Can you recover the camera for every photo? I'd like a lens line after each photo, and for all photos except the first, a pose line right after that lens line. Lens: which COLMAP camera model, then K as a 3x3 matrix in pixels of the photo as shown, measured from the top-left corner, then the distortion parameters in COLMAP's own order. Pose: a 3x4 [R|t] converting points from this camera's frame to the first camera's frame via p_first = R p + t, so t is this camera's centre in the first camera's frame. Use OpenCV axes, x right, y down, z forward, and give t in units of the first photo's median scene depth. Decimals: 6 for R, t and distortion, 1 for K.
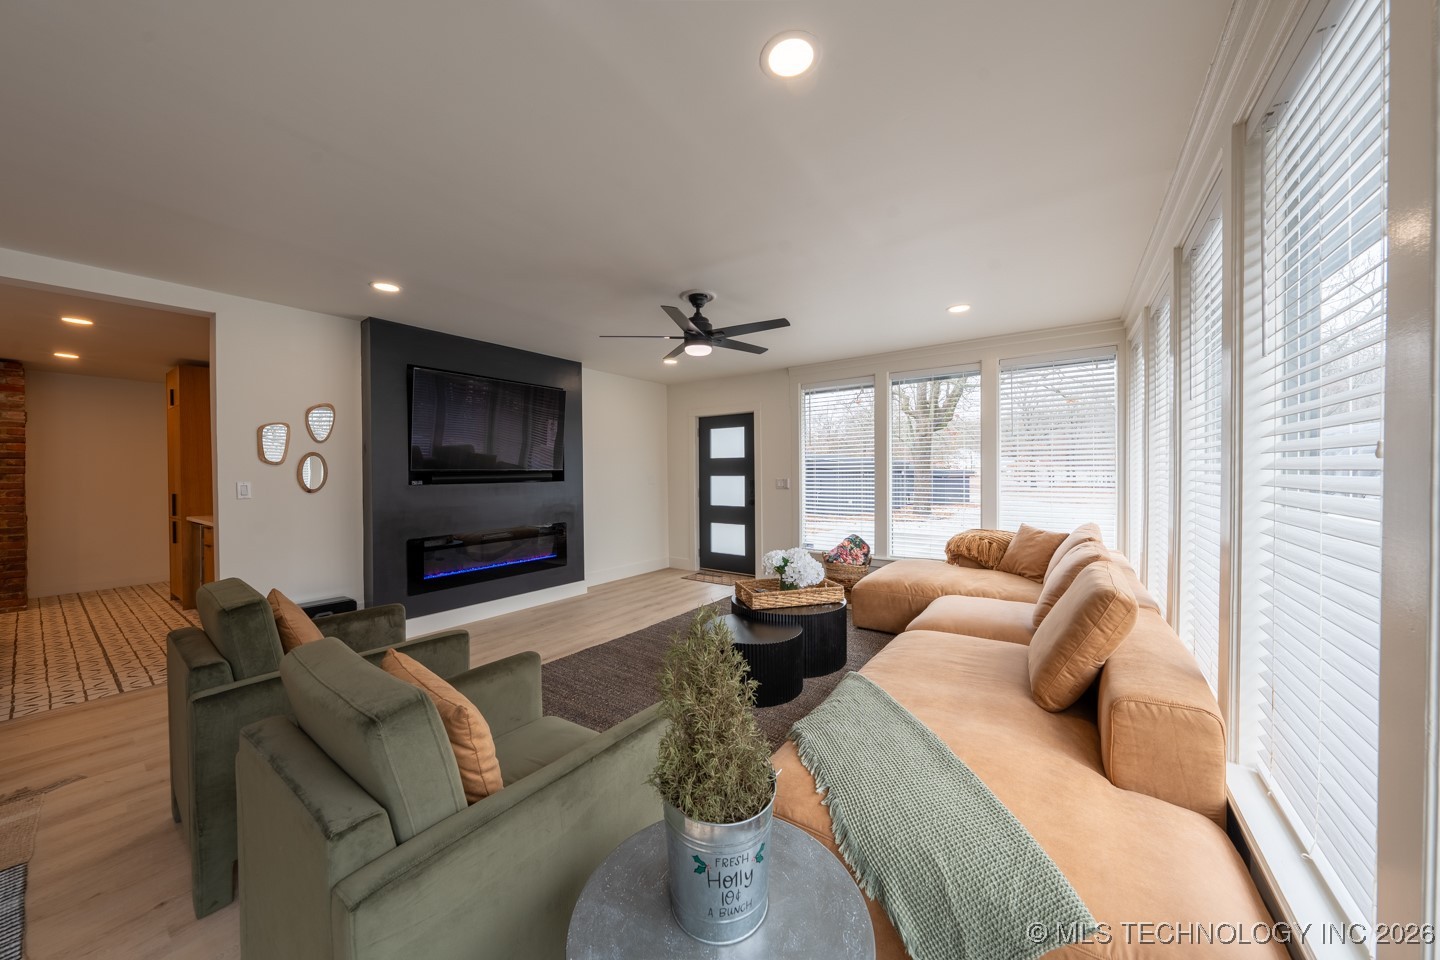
lens RADIAL K [[490.7, 0, 720.2], [0, 490.7, 477.8], [0, 0, 1]] dist [-0.000698, 0.000050]
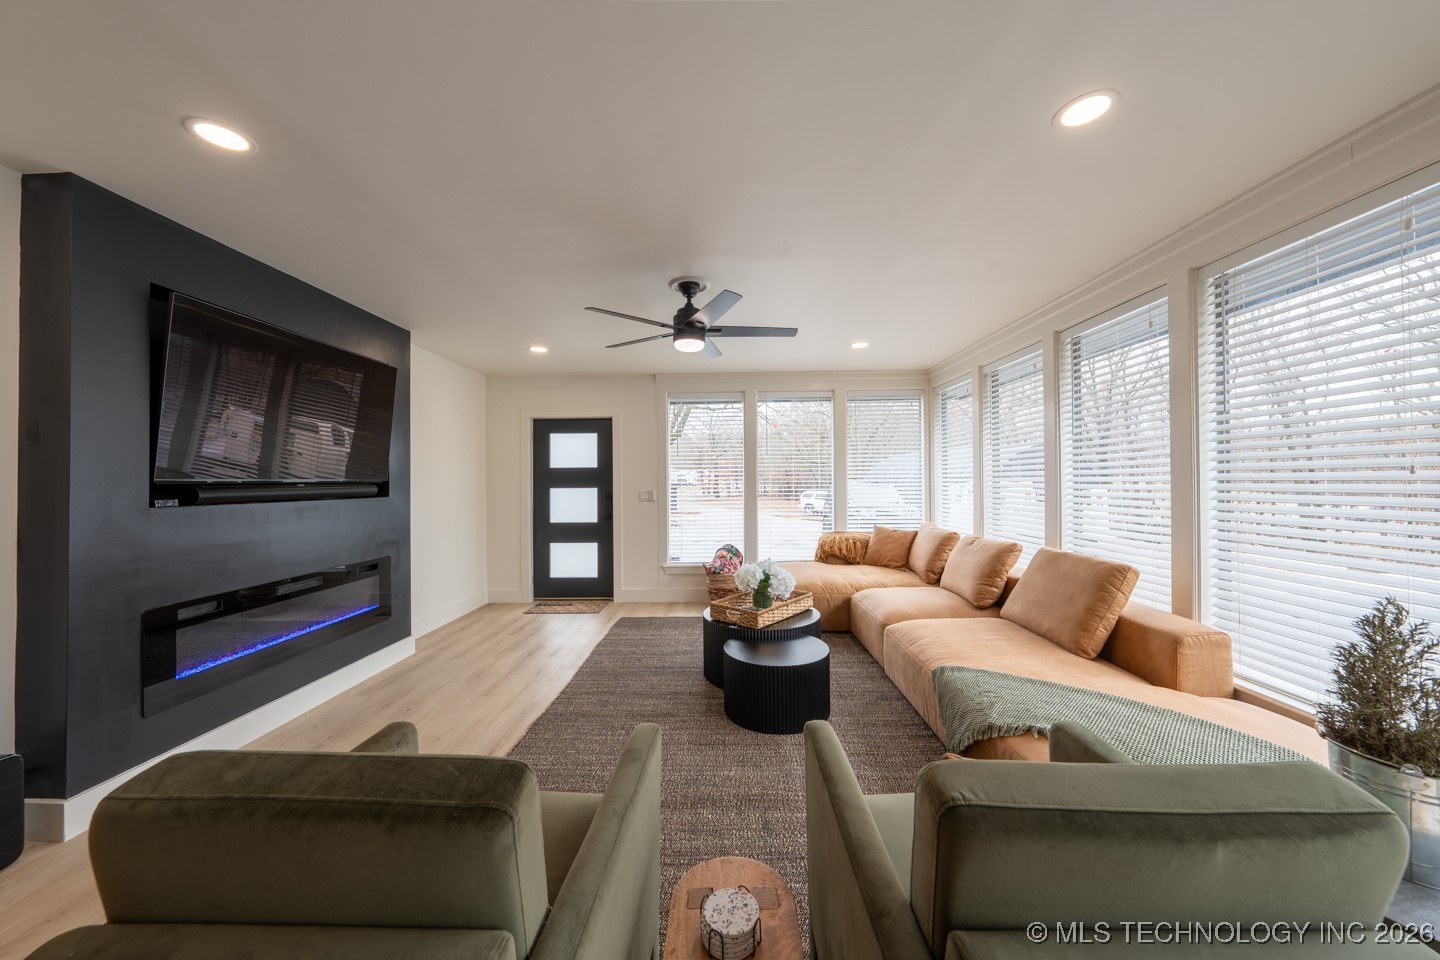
lens RADIAL K [[490.7, 0, 723.0], [0, 490.7, 478.2], [0, 0, 1]] dist [-0.000698, 0.000050]
pose [[0.823651, 0.005492, 0.567070, -0.333060], [0.008127, 0.999736, -0.021487, -0.000826], [-0.567039, 0.022306, 0.823389, 0.162698]]
